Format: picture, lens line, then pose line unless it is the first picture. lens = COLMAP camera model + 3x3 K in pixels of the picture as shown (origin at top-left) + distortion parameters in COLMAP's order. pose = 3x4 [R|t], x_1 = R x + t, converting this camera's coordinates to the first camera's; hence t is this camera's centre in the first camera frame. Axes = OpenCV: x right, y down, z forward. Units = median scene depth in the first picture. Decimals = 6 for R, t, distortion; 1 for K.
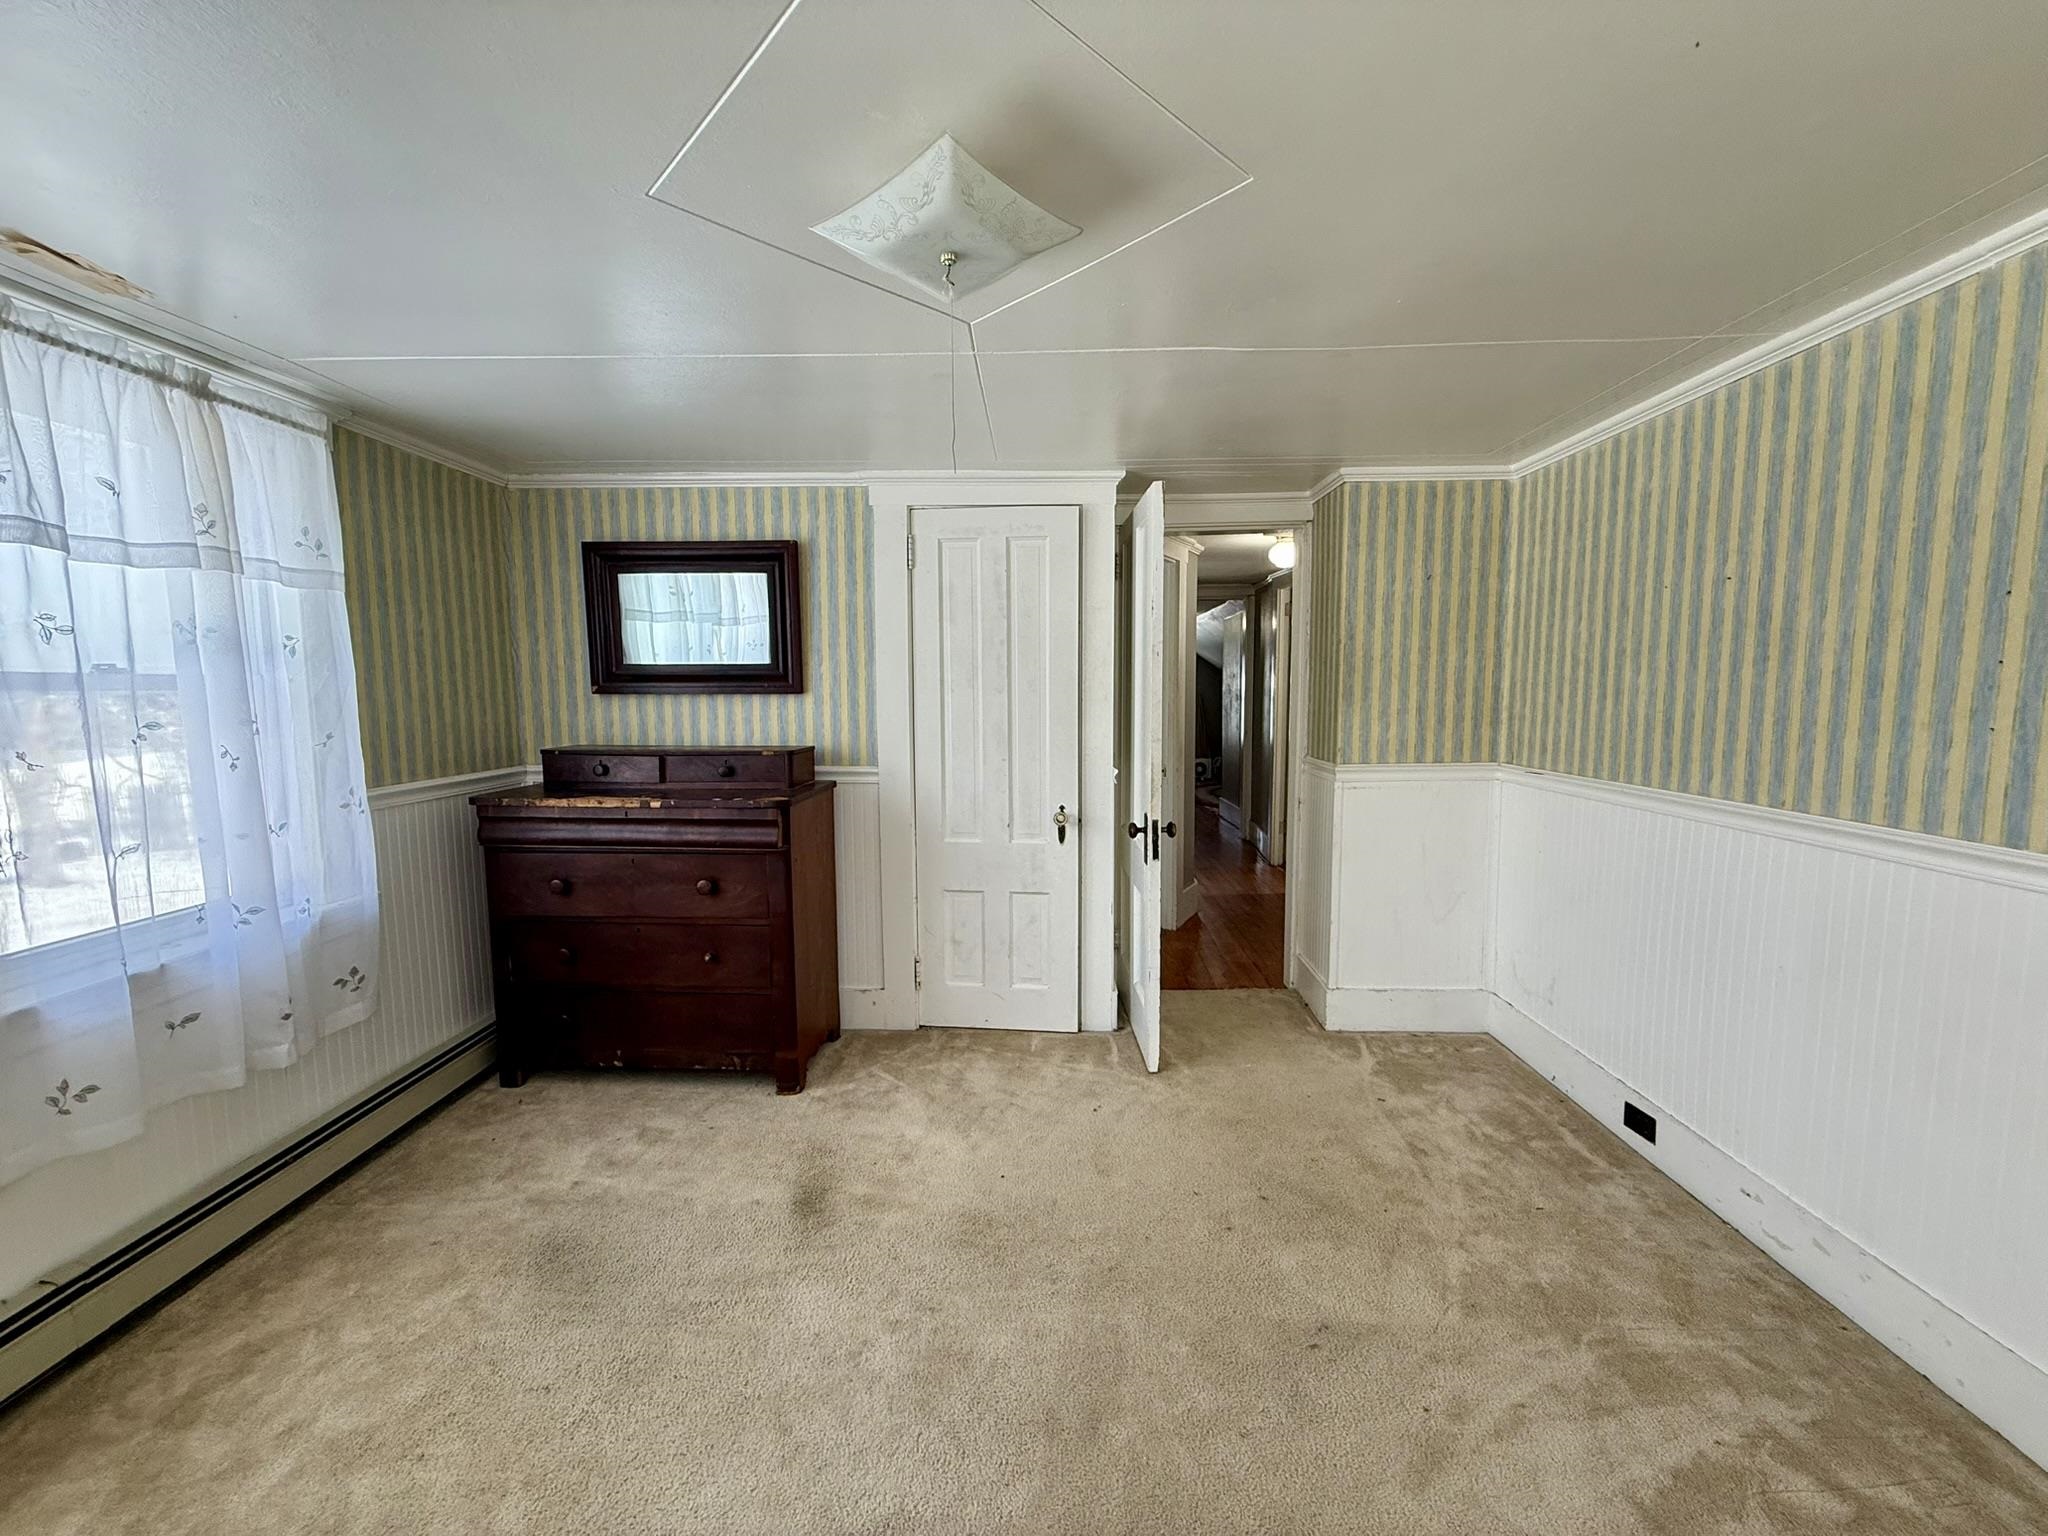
lens RADIAL K [[813.8, 0, 1021.4], [0, 813.8, 767.8], [0, 0, 1]] dist [0.000299, 0.000057]
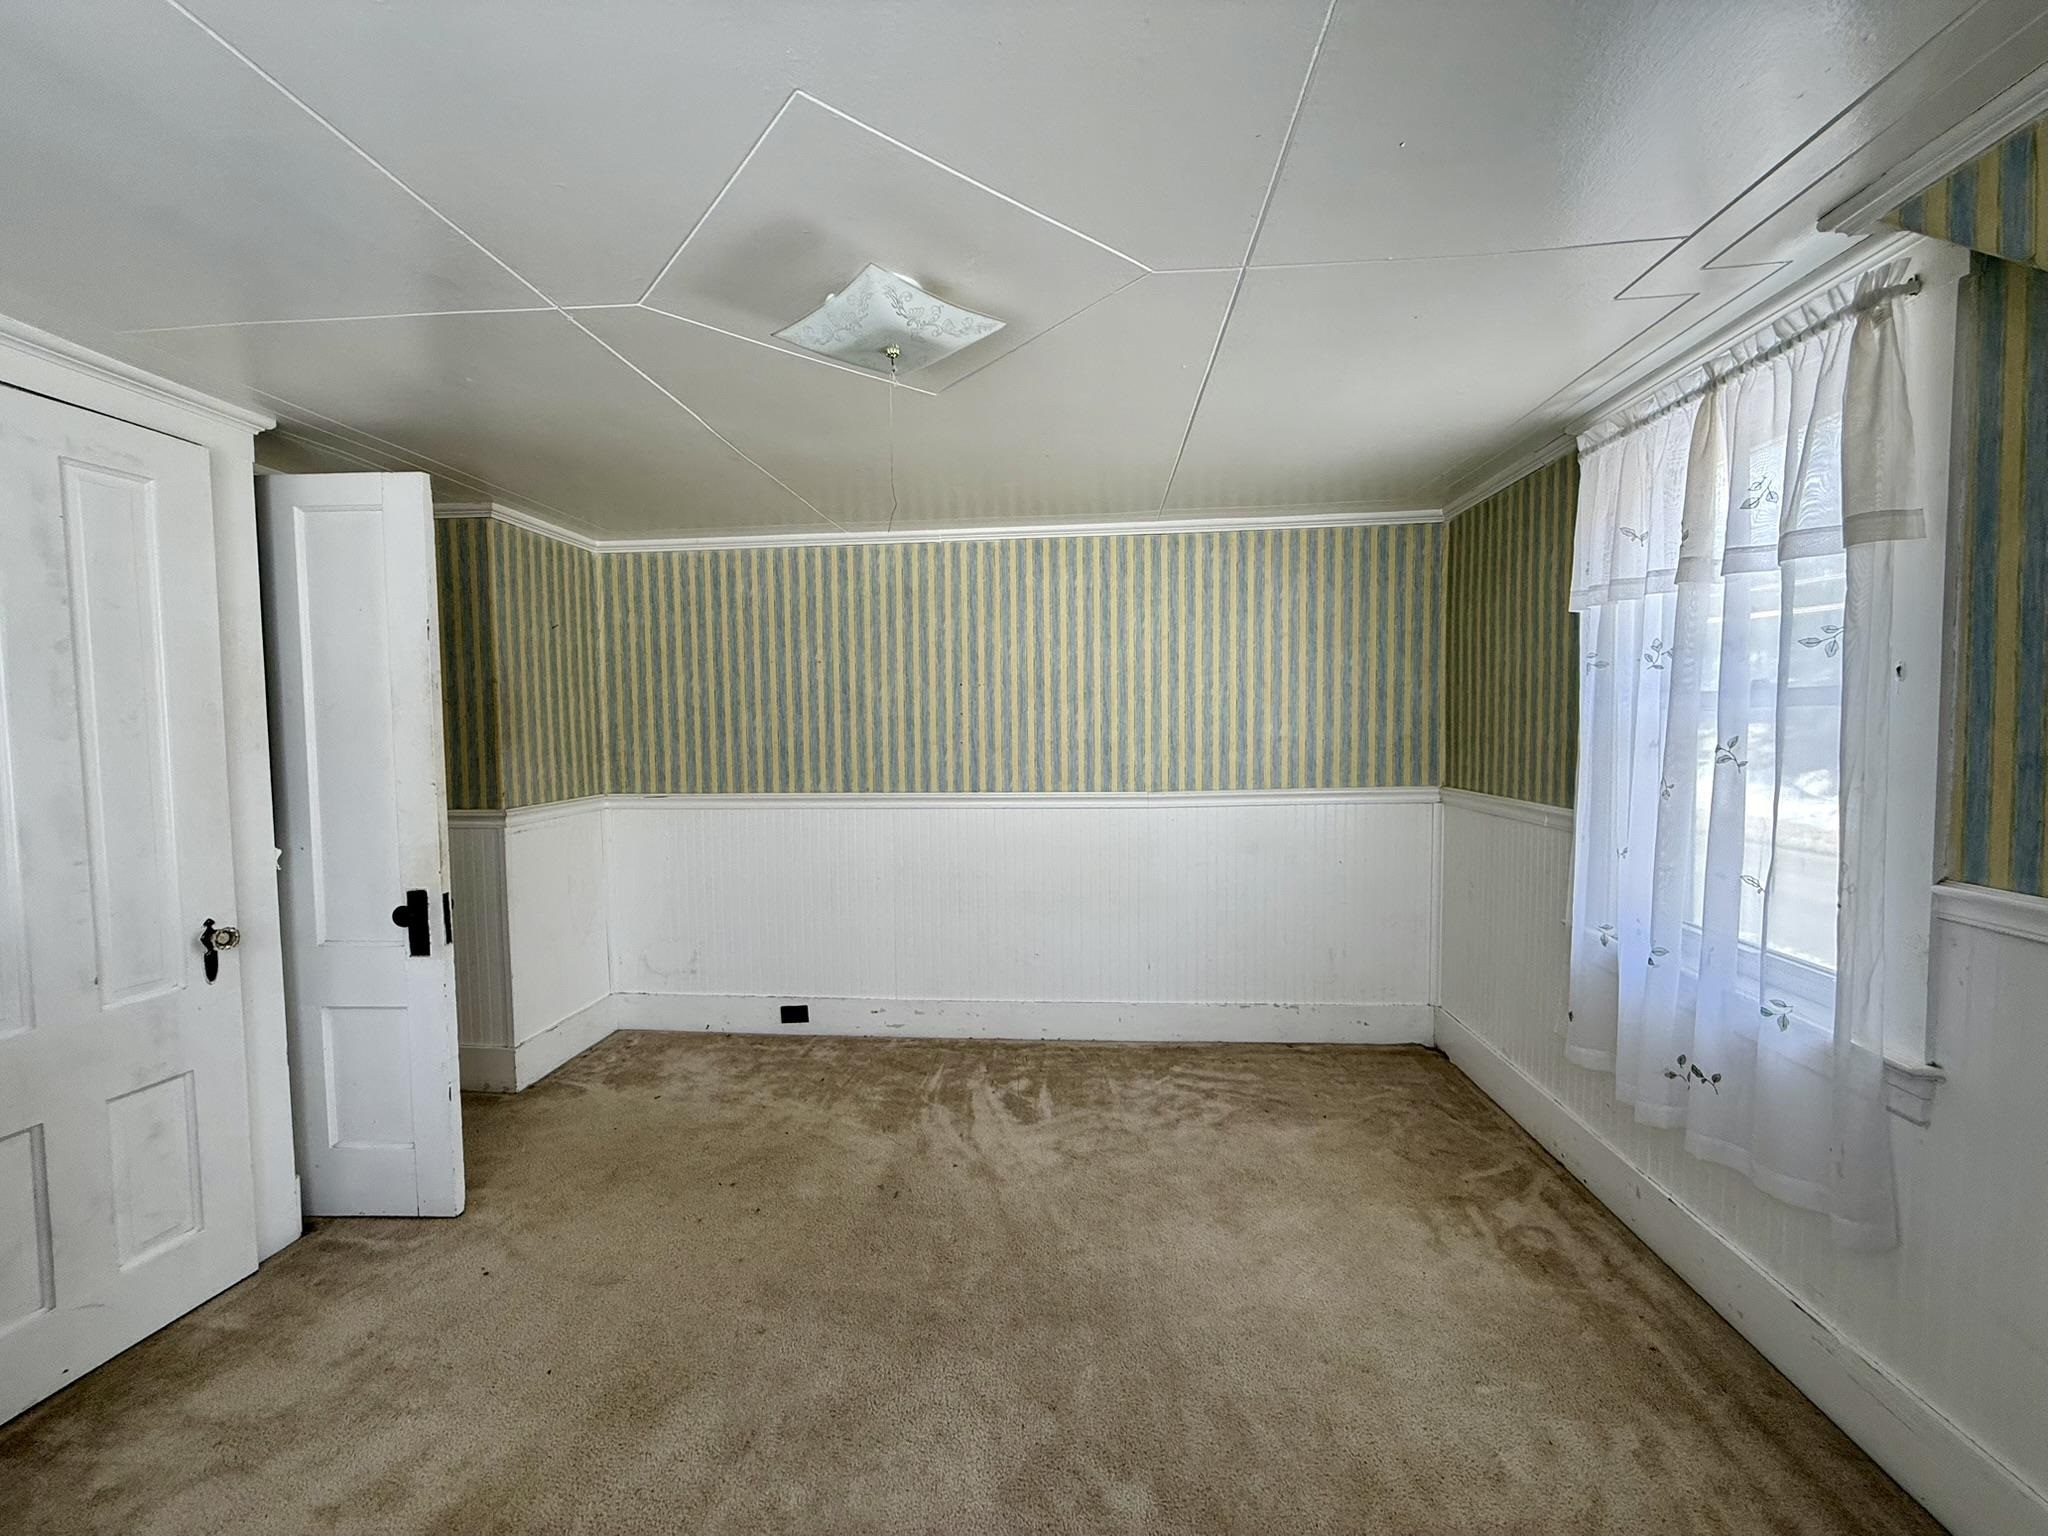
lens RADIAL K [[813.8, 0, 1020.0], [0, 813.8, 767.8], [0, 0, 1]] dist [0.000299, 0.000057]
pose [[0.056307, -0.047427, 0.997286, -0.648608], [0.109096, 0.993182, 0.041072, -0.031893], [-0.992435, 0.106488, 0.061097, 0.414255]]
